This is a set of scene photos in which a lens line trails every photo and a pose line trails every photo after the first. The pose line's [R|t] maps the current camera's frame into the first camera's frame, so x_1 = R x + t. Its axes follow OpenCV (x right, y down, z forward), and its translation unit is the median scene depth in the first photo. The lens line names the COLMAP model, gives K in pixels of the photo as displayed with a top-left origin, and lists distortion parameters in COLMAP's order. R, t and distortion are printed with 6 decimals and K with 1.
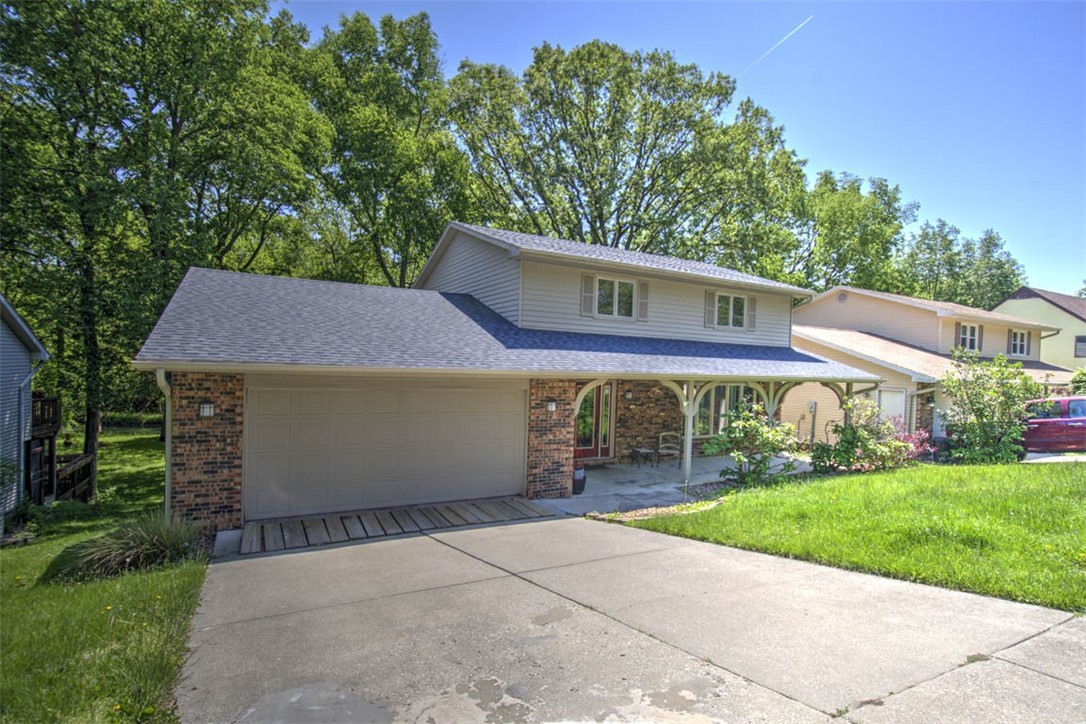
lens RADIAL K [[533.0, 0, 543.0], [0, 533.0, 362.0], [0, 0, 1]] dist [0.000475, 0.000063]
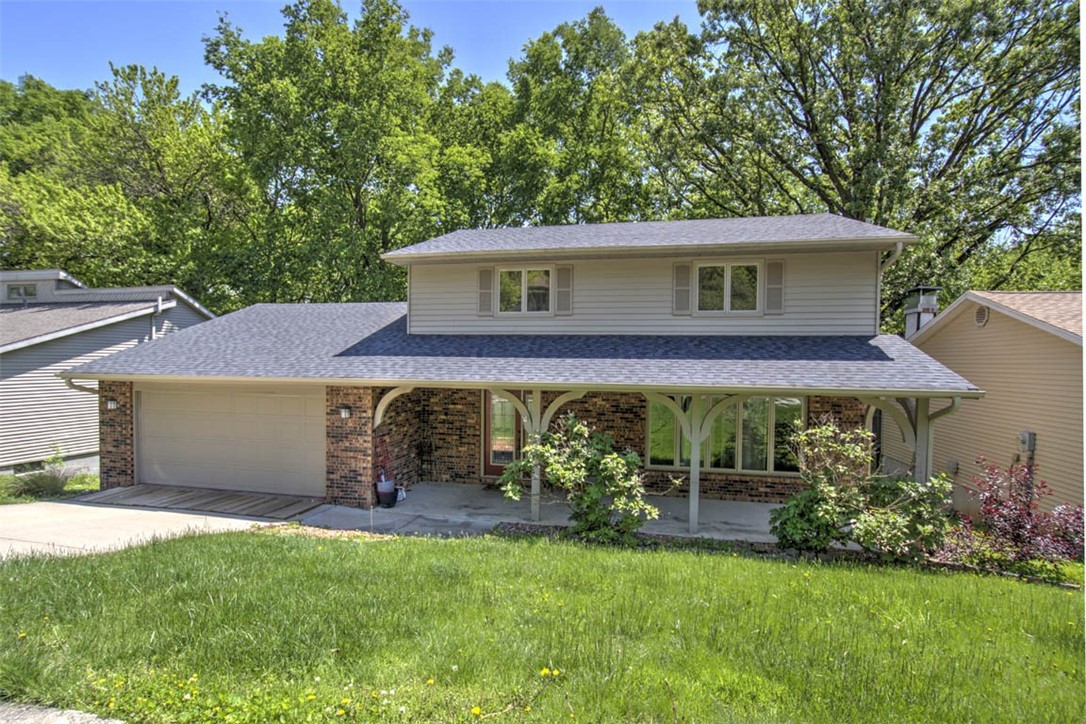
lens RADIAL K [[557.9, 0, 543.0], [0, 557.9, 362.0], [0, 0, 1]] dist [0.021328, 0.000007]
pose [[0.732936, -0.022050, -0.679940, 0.978619], [0.015553, 0.999756, -0.015656, 0.009264], [0.680120, 0.000900, 0.733101, 0.475427]]
